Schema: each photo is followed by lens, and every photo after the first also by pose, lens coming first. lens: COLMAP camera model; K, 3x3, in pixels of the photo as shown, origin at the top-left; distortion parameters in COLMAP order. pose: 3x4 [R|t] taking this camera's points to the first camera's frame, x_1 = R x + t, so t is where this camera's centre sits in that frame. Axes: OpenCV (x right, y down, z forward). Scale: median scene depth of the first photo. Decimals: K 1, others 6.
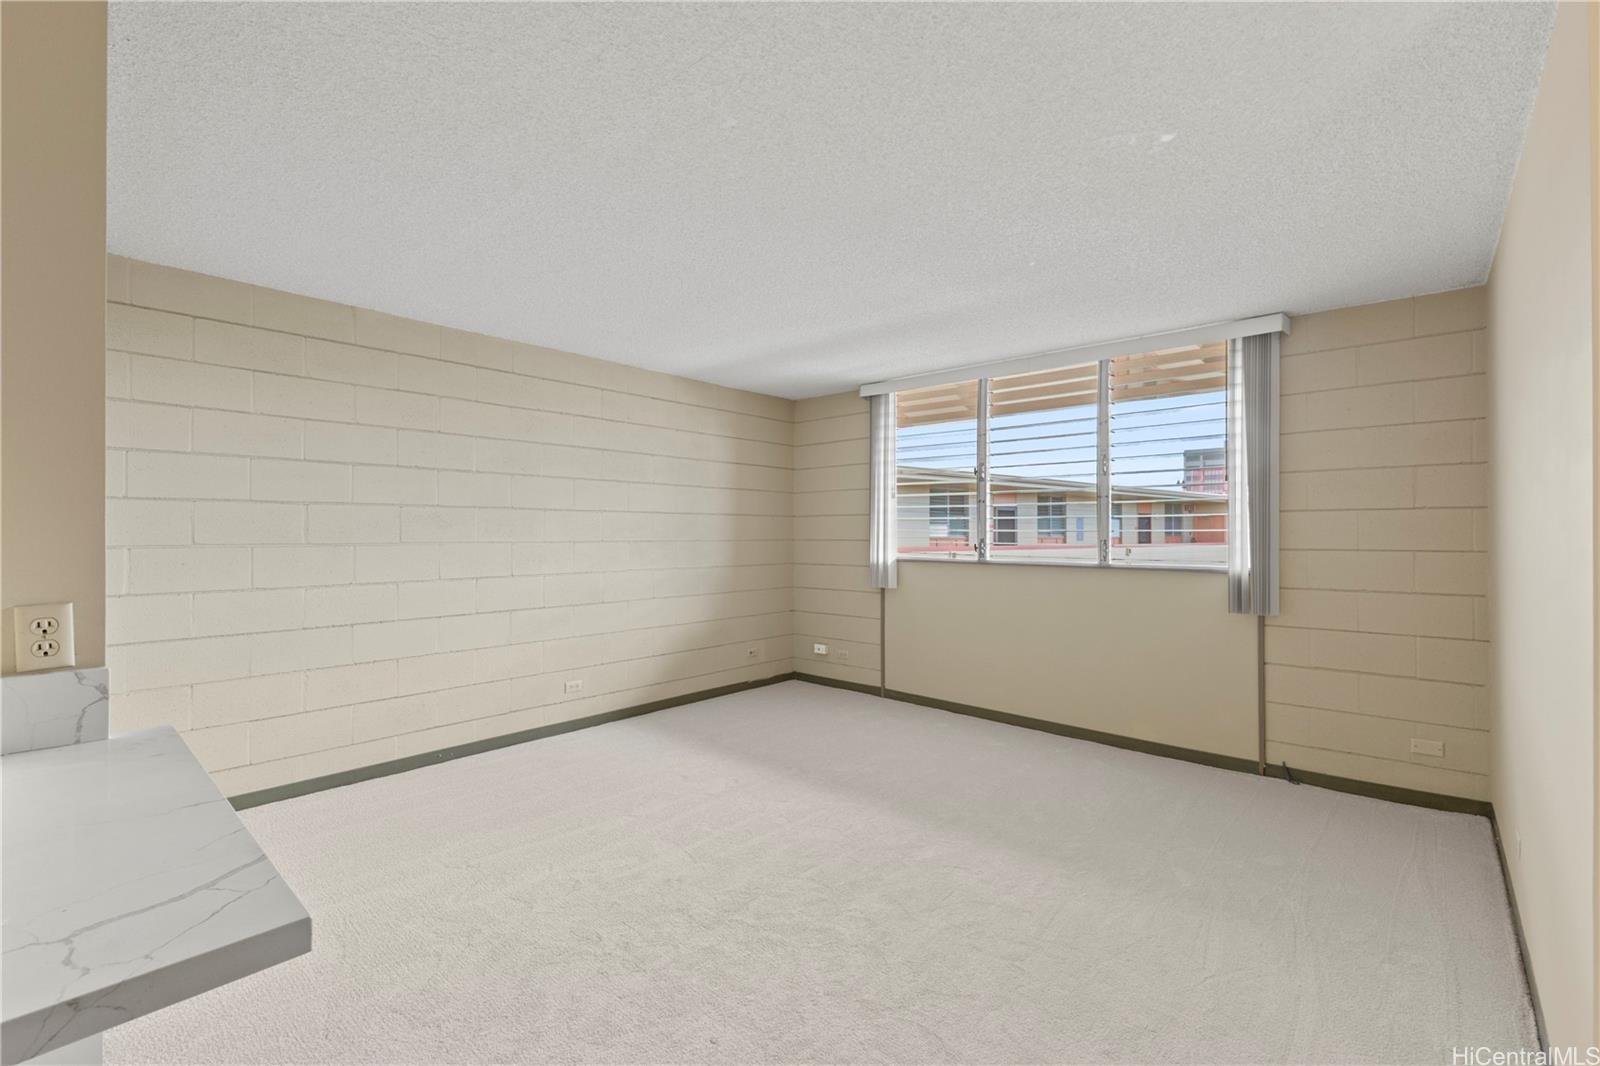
lens RADIAL K [[697.9, 0, 795.3], [0, 697.9, 533.4], [0, 0, 1]] dist [0.009278, -0.001133]
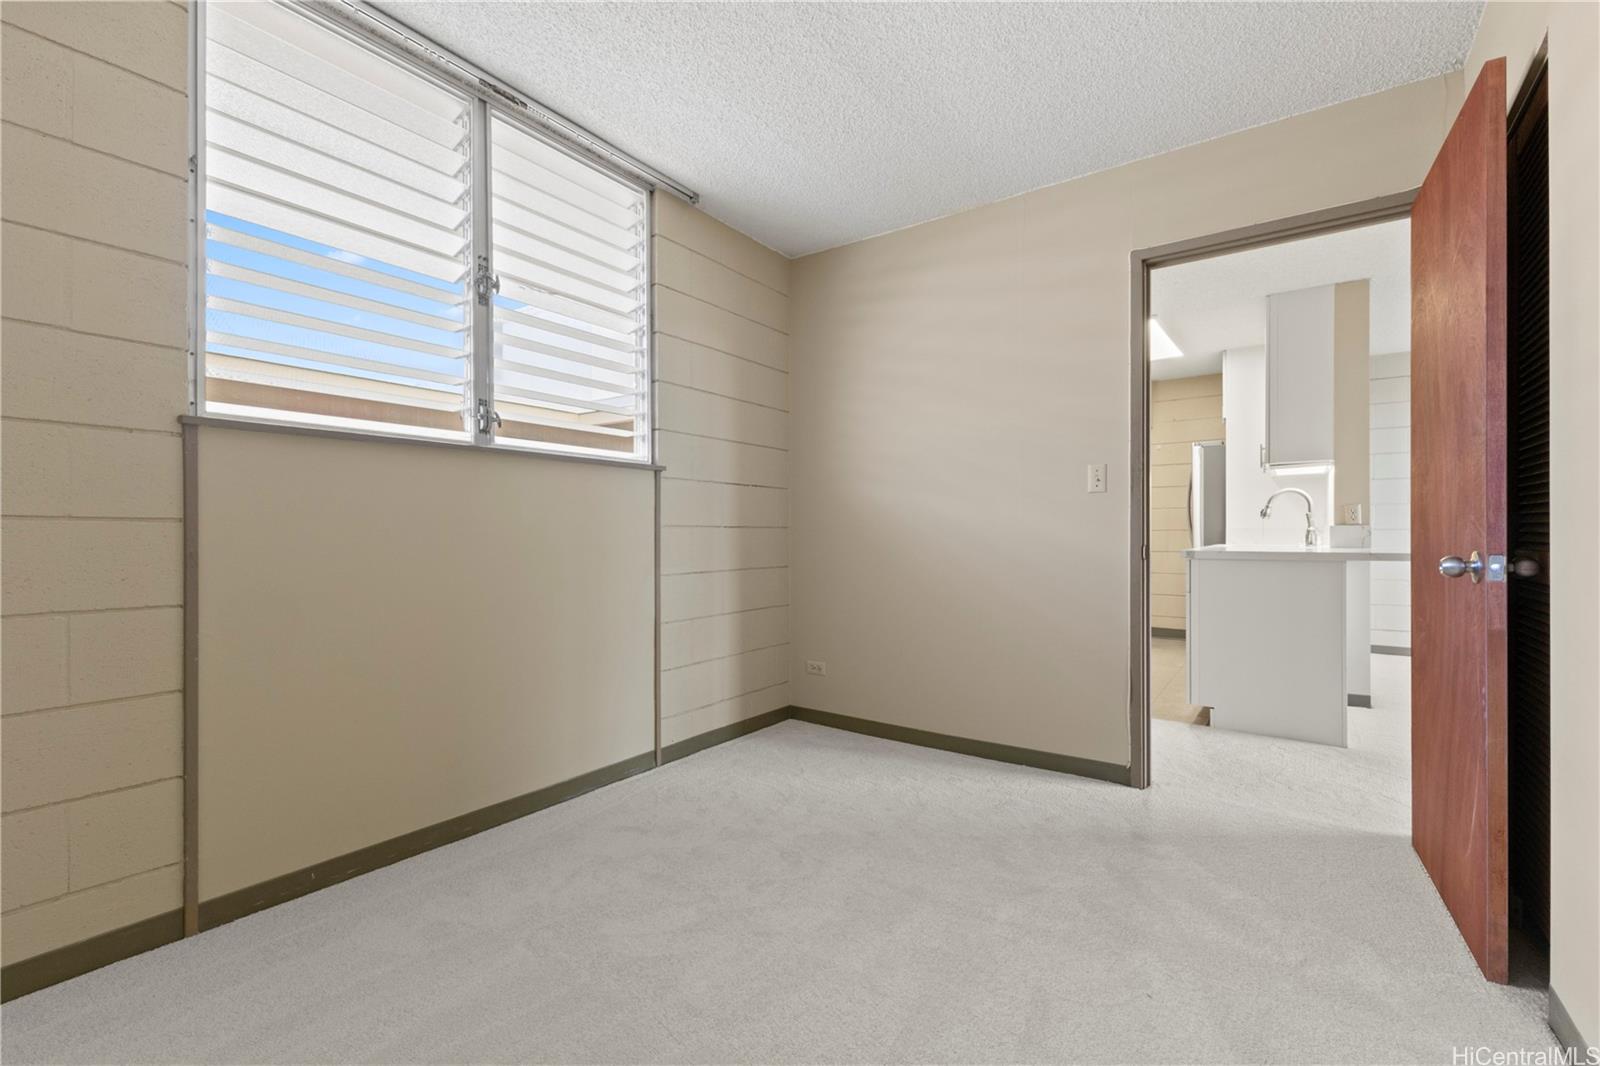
lens RADIAL K [[697.9, 0, 804.1], [0, 697.9, 535.4], [0, 0, 1]] dist [0.009278, -0.001133]
pose [[0.139004, -0.002154, -0.990290, 0.500477], [-0.000783, 0.999997, -0.002285, 0.071882], [0.990292, 0.001093, 0.139002, -0.548546]]
